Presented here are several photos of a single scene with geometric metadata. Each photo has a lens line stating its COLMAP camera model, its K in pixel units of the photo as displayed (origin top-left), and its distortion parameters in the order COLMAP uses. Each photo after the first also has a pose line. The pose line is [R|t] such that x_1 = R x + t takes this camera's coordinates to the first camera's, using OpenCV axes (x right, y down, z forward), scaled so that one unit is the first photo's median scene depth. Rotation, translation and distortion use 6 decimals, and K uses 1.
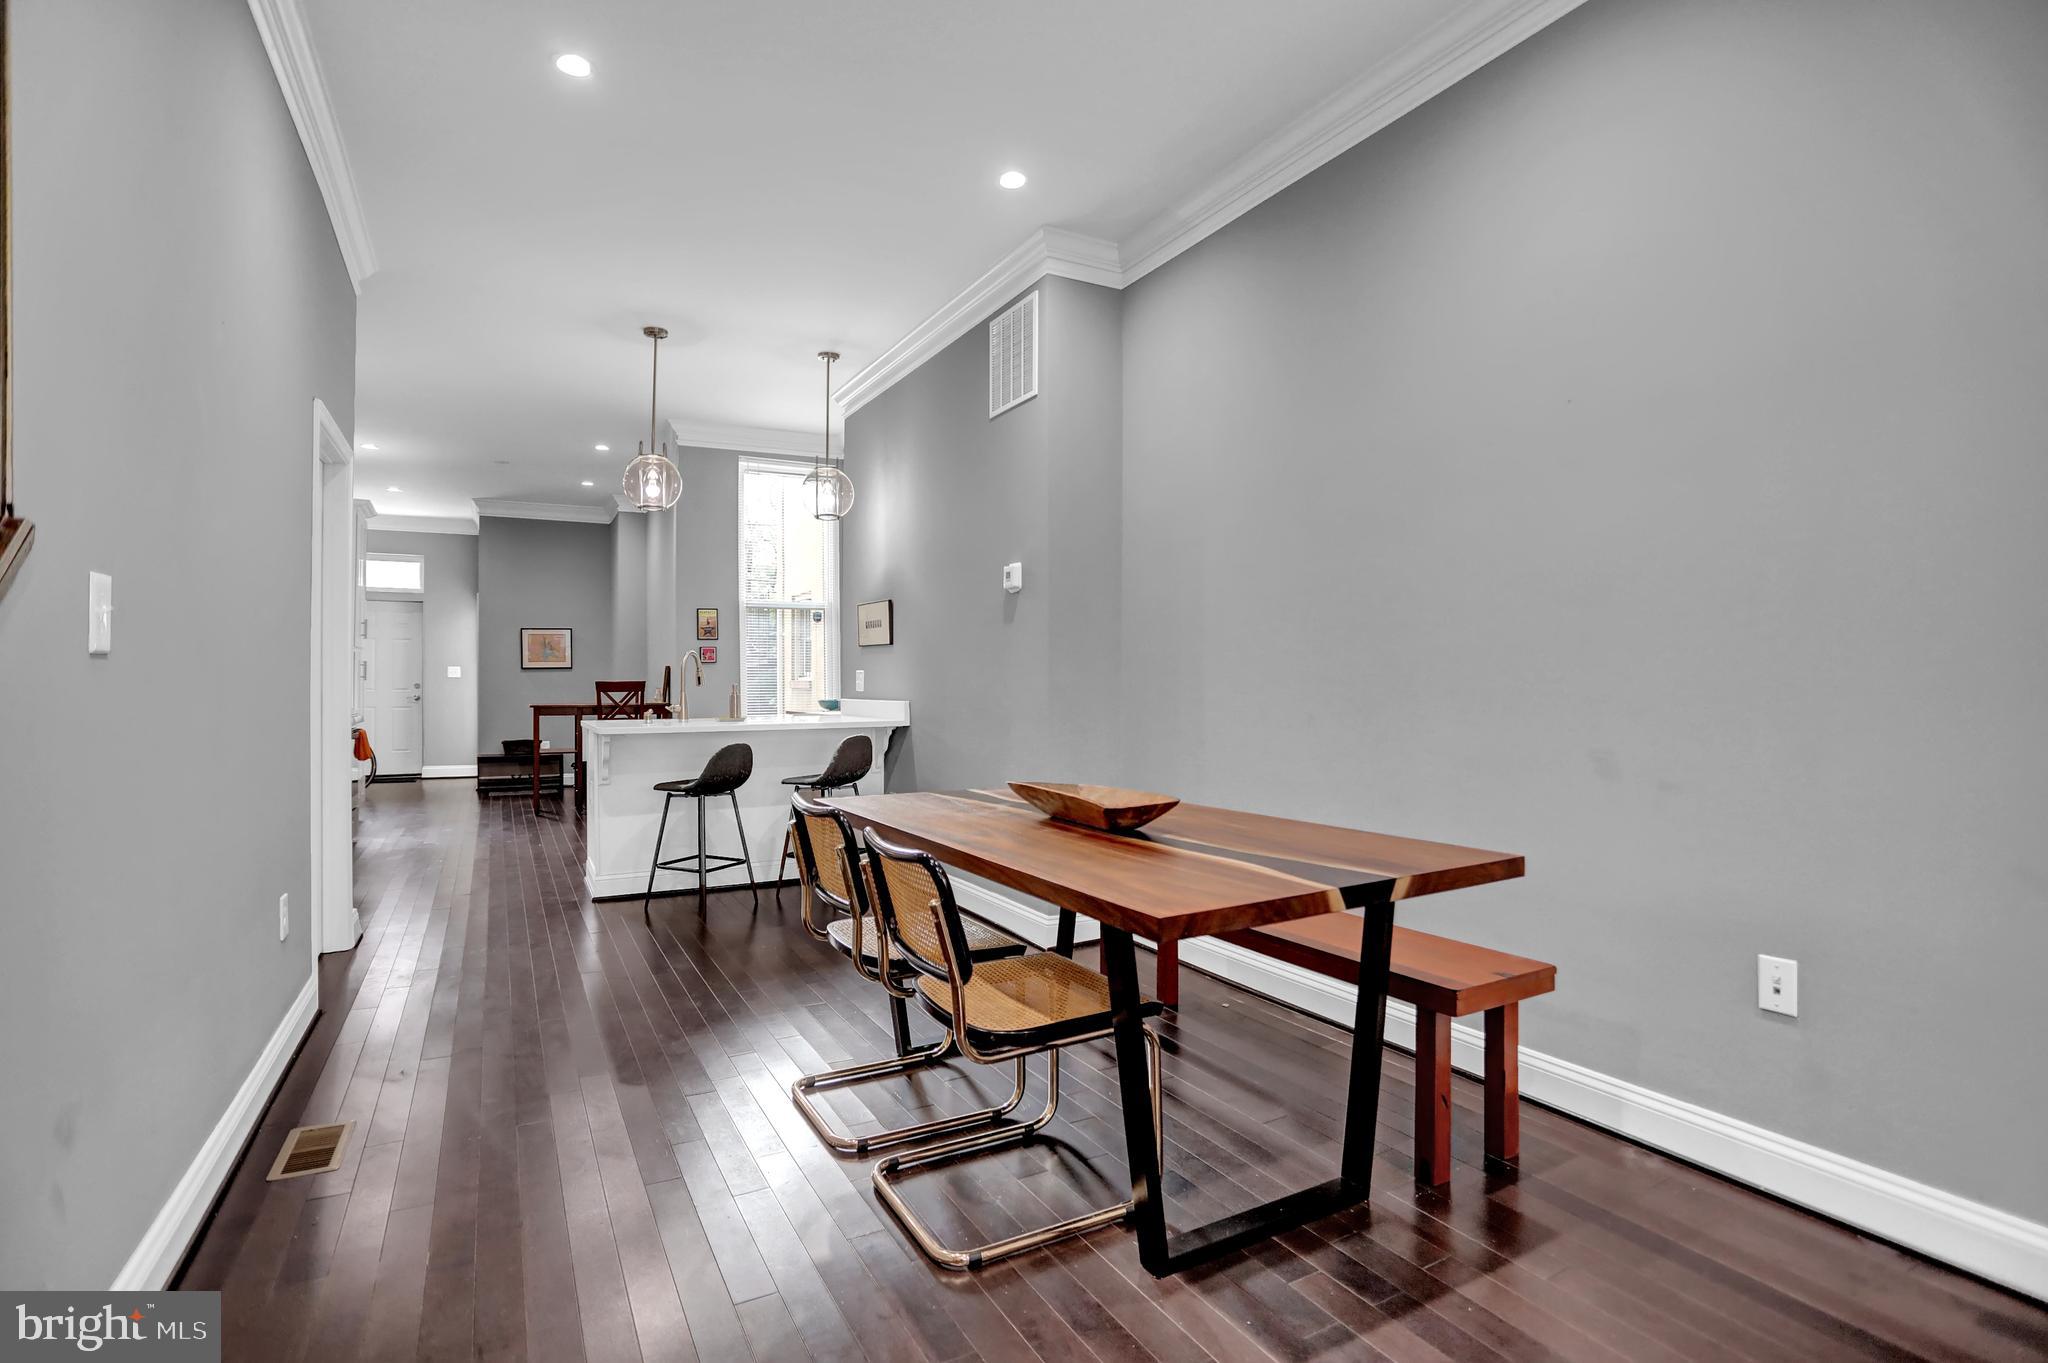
lens RADIAL K [[986.1, 0, 1044.1], [0, 986.1, 675.5], [0, 0, 1]] dist [-0.057965, 0.024729]
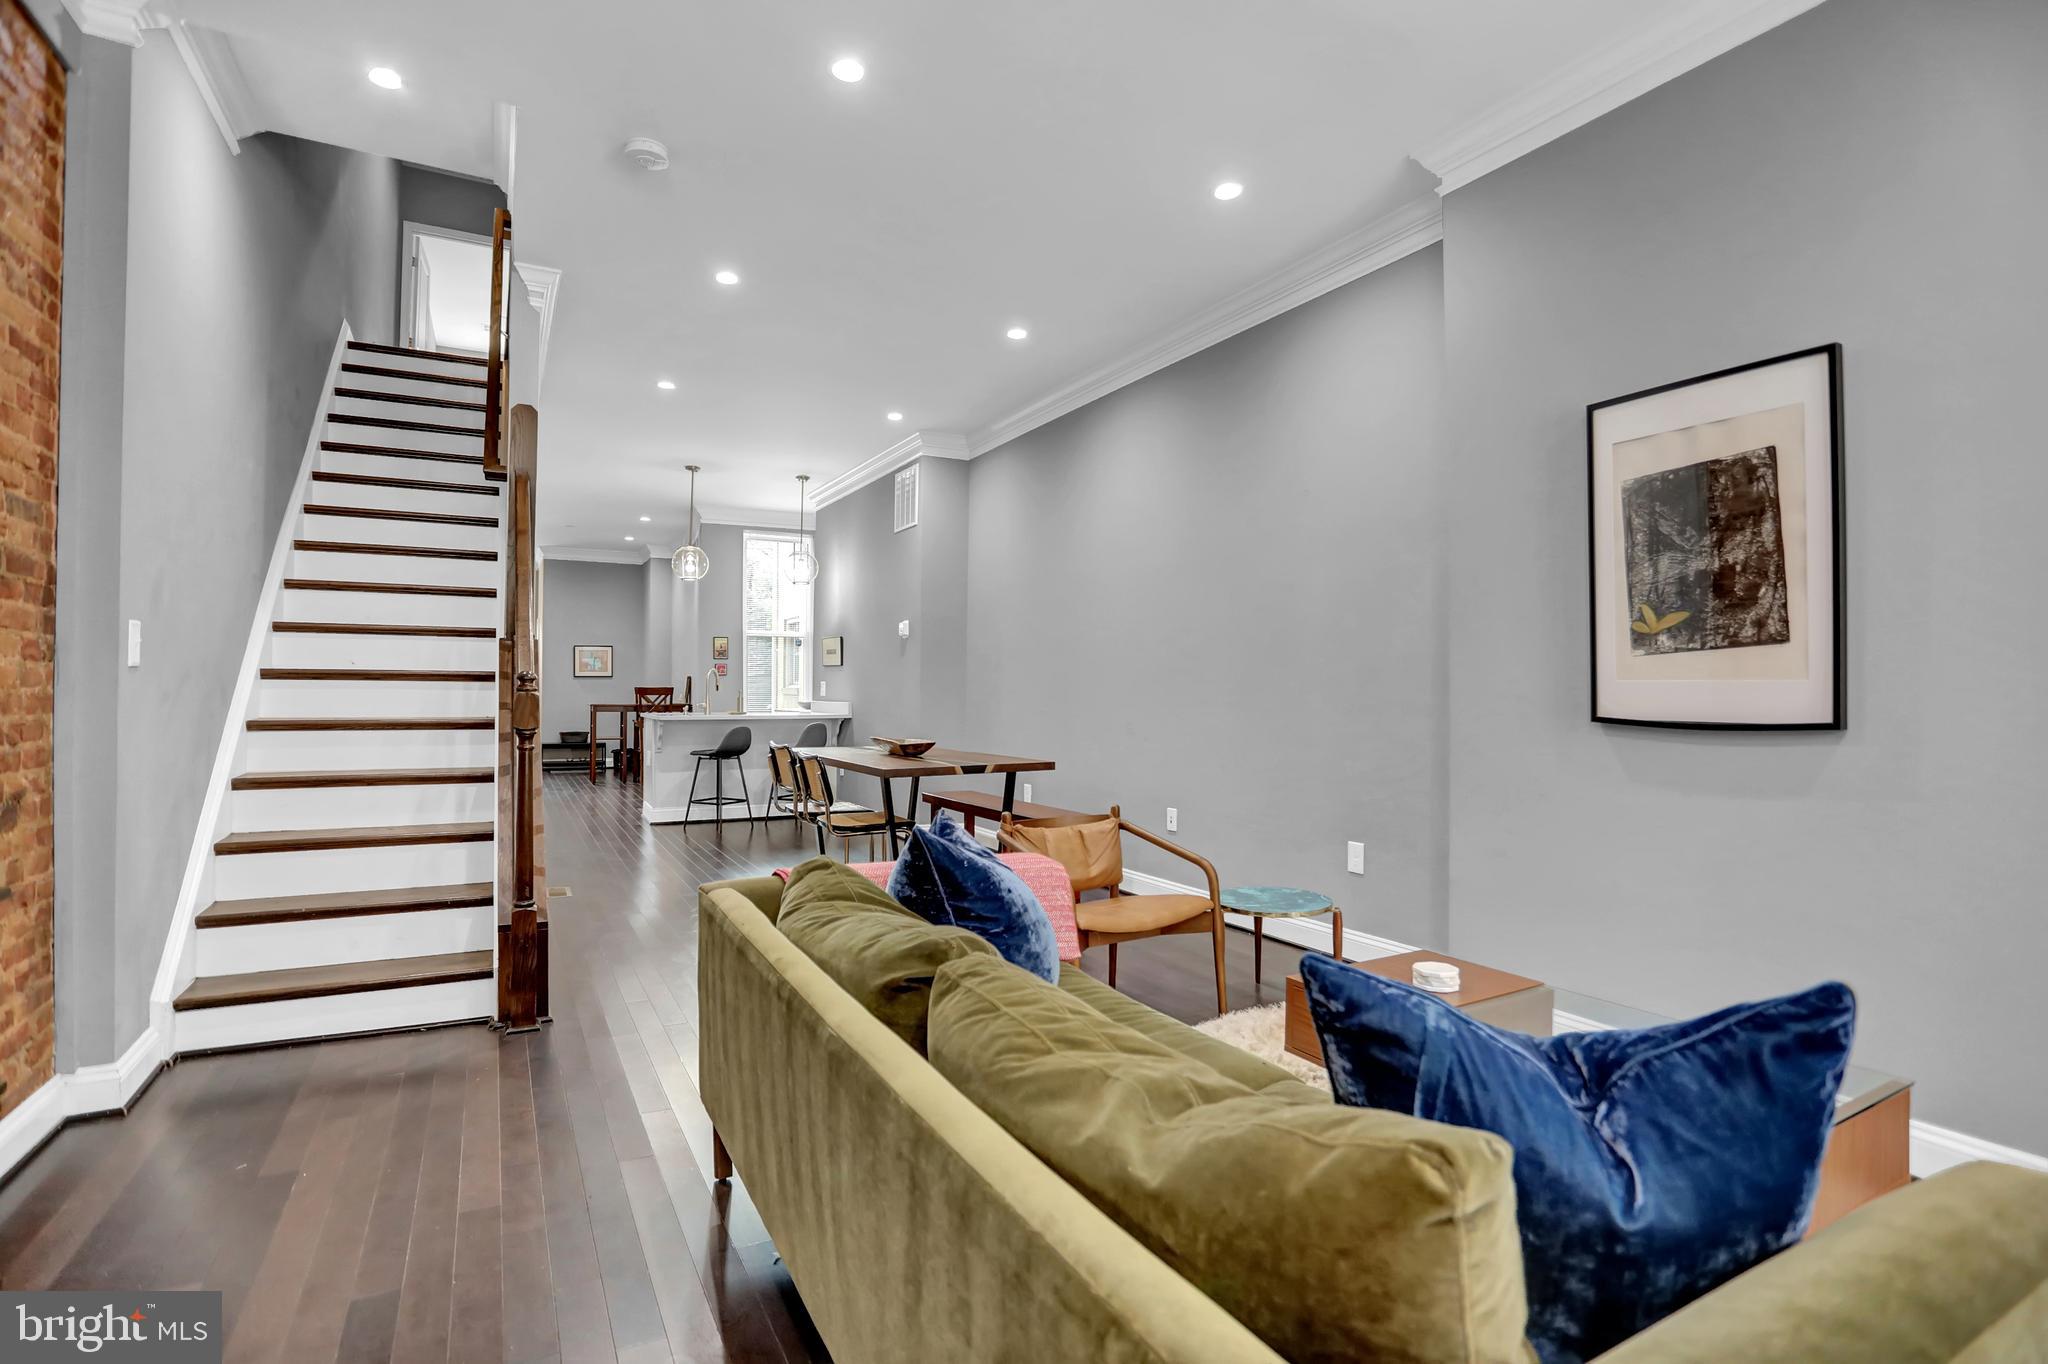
lens RADIAL K [[986.1, 0, 1044.1], [0, 986.1, 676.0], [0, 0, 1]] dist [-0.057965, 0.024729]
pose [[0.999960, 0.008929, -0.000057, 0.159385], [-0.008929, 0.999925, -0.008388, -0.004976], [-0.000018, 0.008388, 0.999965, -0.533230]]
